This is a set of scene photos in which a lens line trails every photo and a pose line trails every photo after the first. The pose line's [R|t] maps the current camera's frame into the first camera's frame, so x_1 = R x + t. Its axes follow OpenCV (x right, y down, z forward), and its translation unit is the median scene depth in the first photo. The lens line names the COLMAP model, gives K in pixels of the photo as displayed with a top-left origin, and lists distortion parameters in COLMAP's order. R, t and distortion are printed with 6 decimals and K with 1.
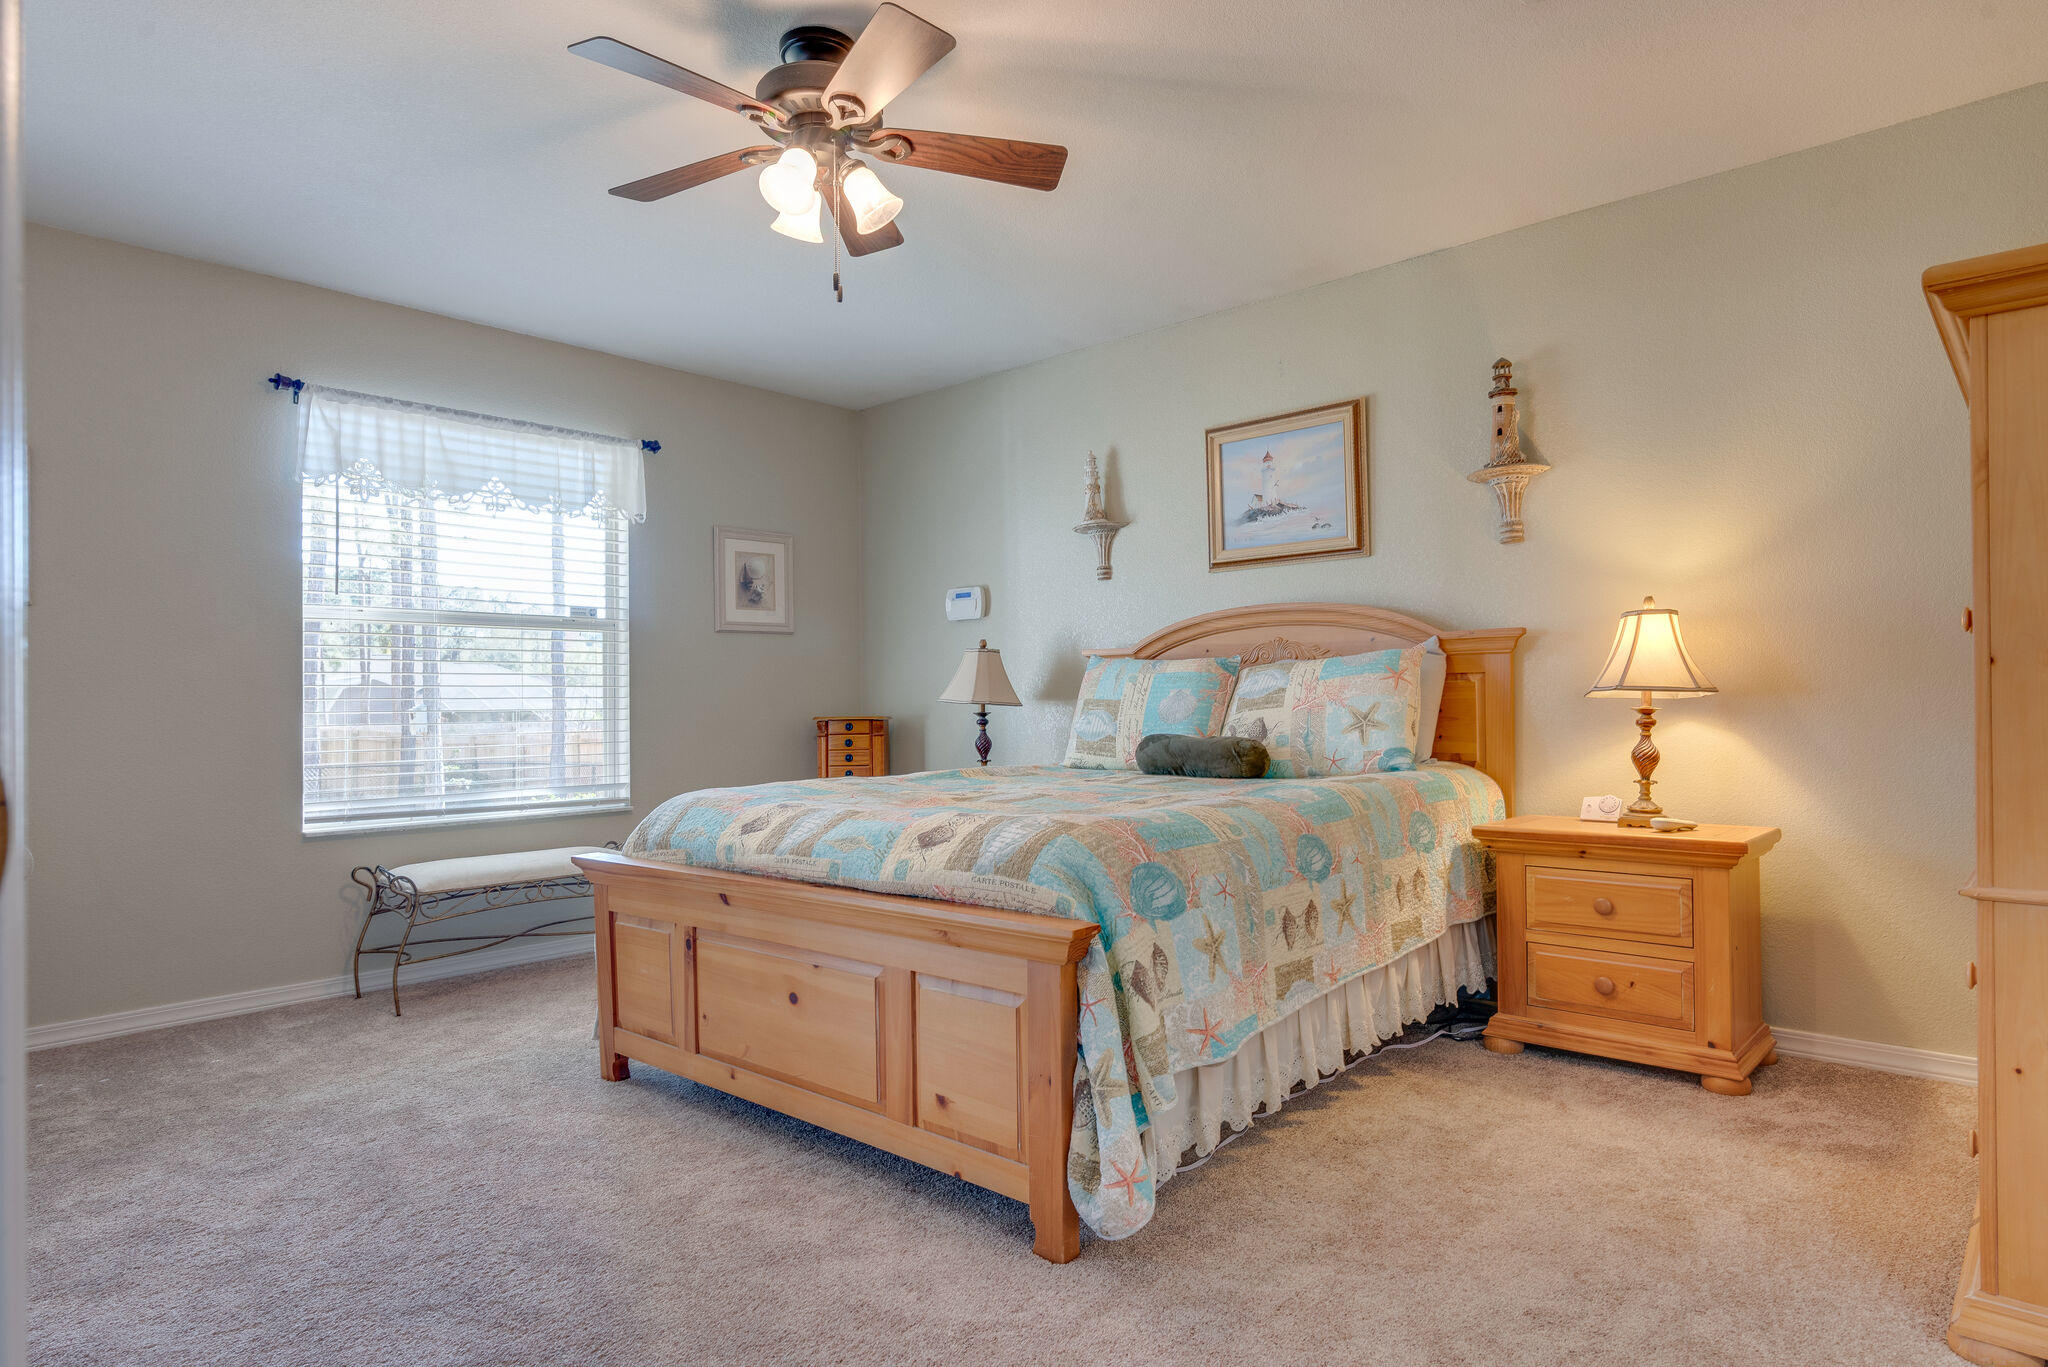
lens RADIAL K [[1158.2, 0, 1041.7], [0, 1158.2, 699.6], [0, 0, 1]] dist [-0.000361, 0.000350]
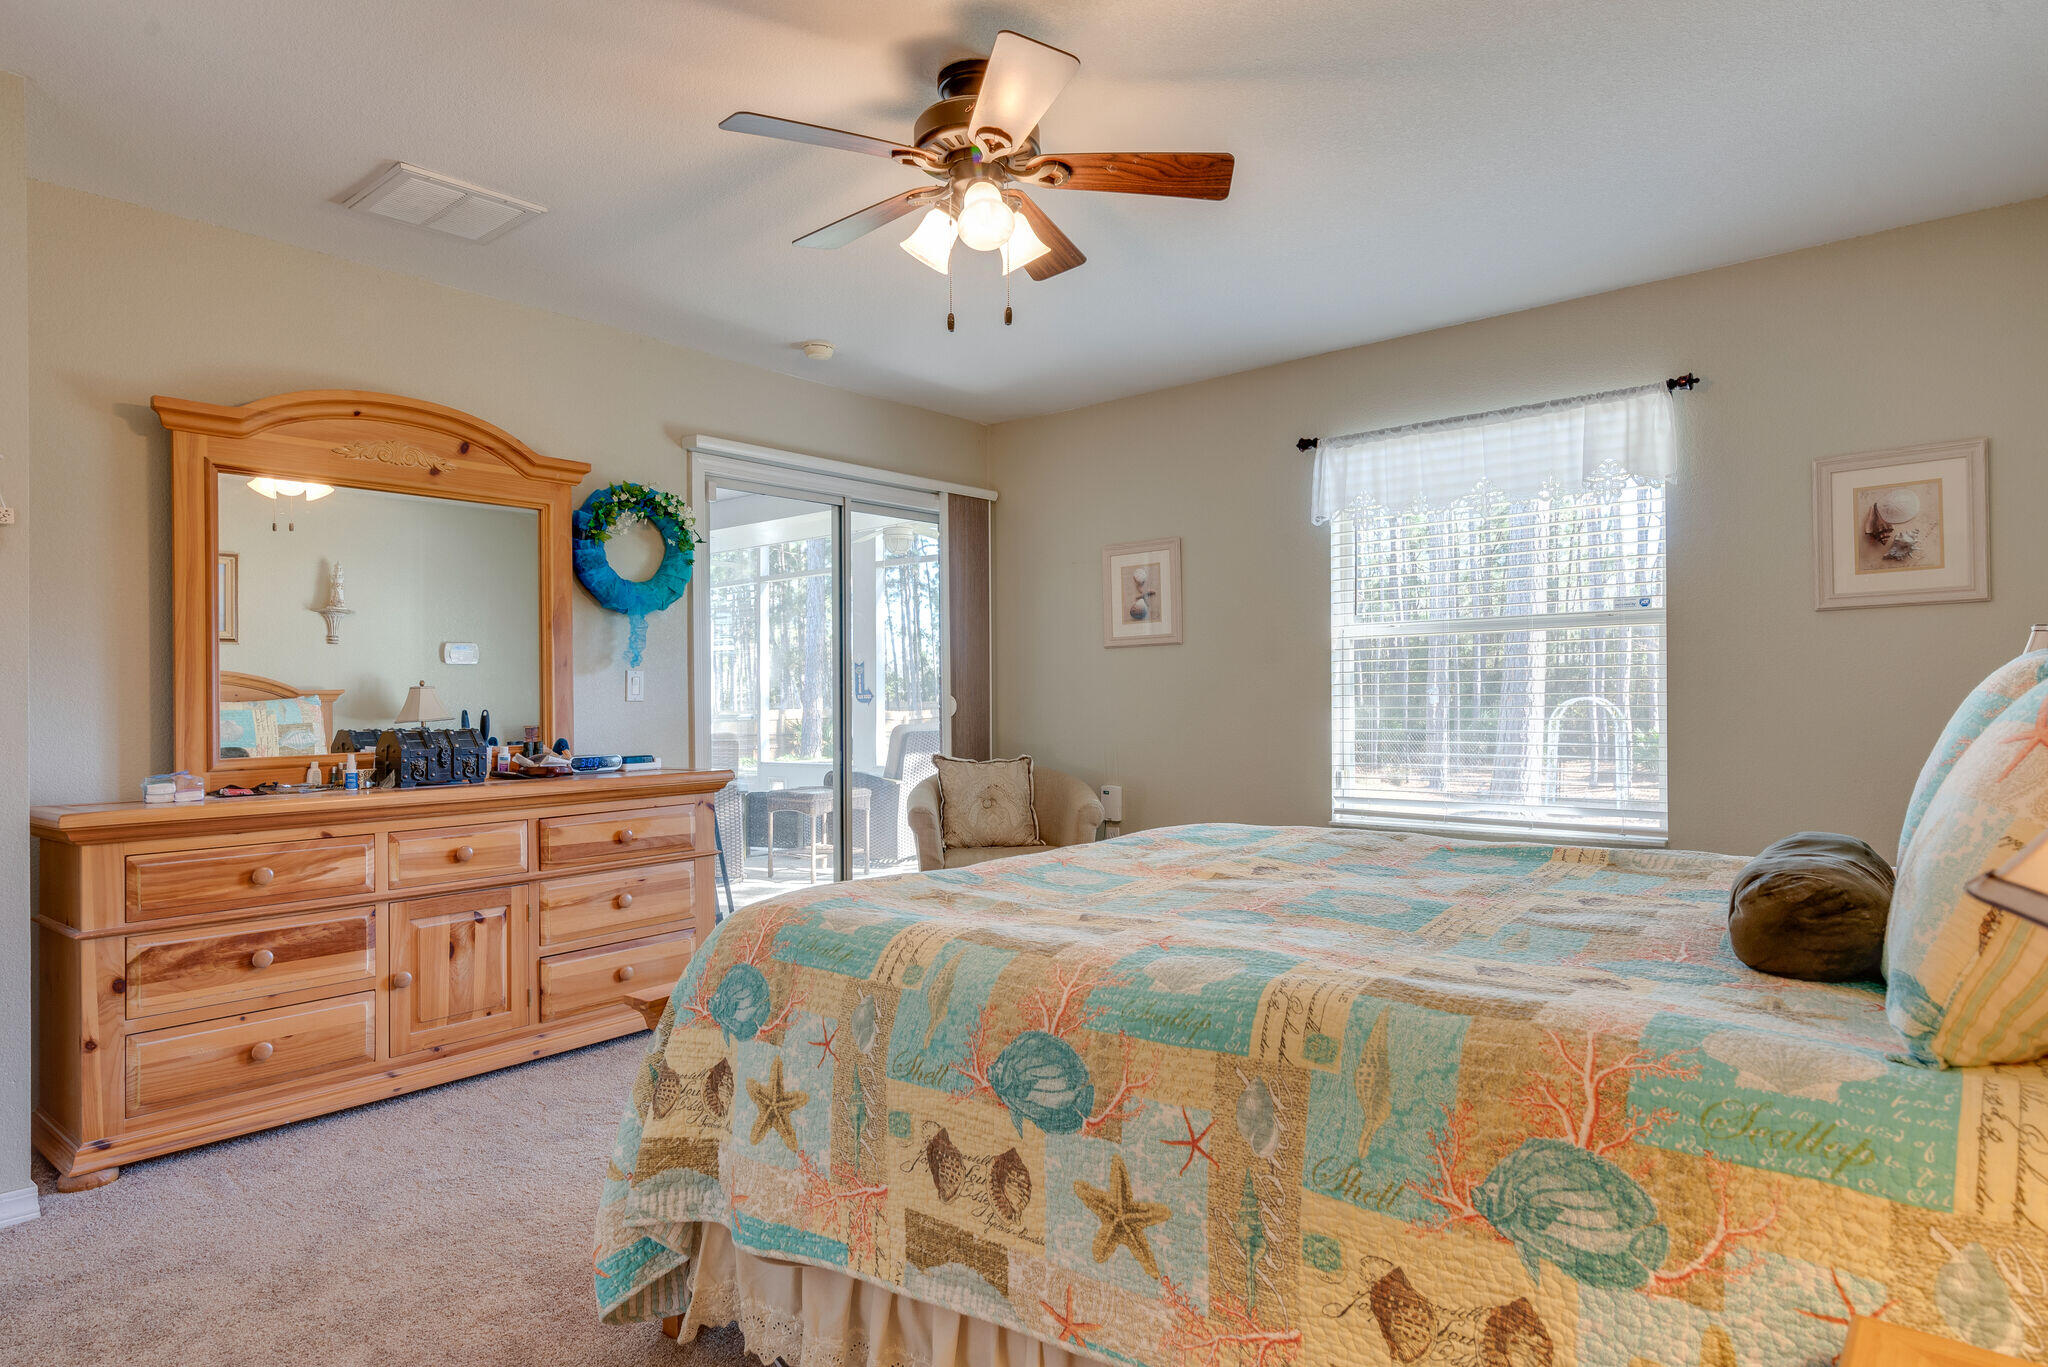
lens RADIAL K [[1158.2, 0, 1040.9], [0, 1158.2, 680.7], [0, 0, 1]] dist [-0.000361, 0.000350]
pose [[0.034898, 0.000223, -0.999391, 0.523715], [0.019350, 0.999812, 0.000899, -0.034401], [0.999204, -0.019370, 0.034887, 0.663391]]
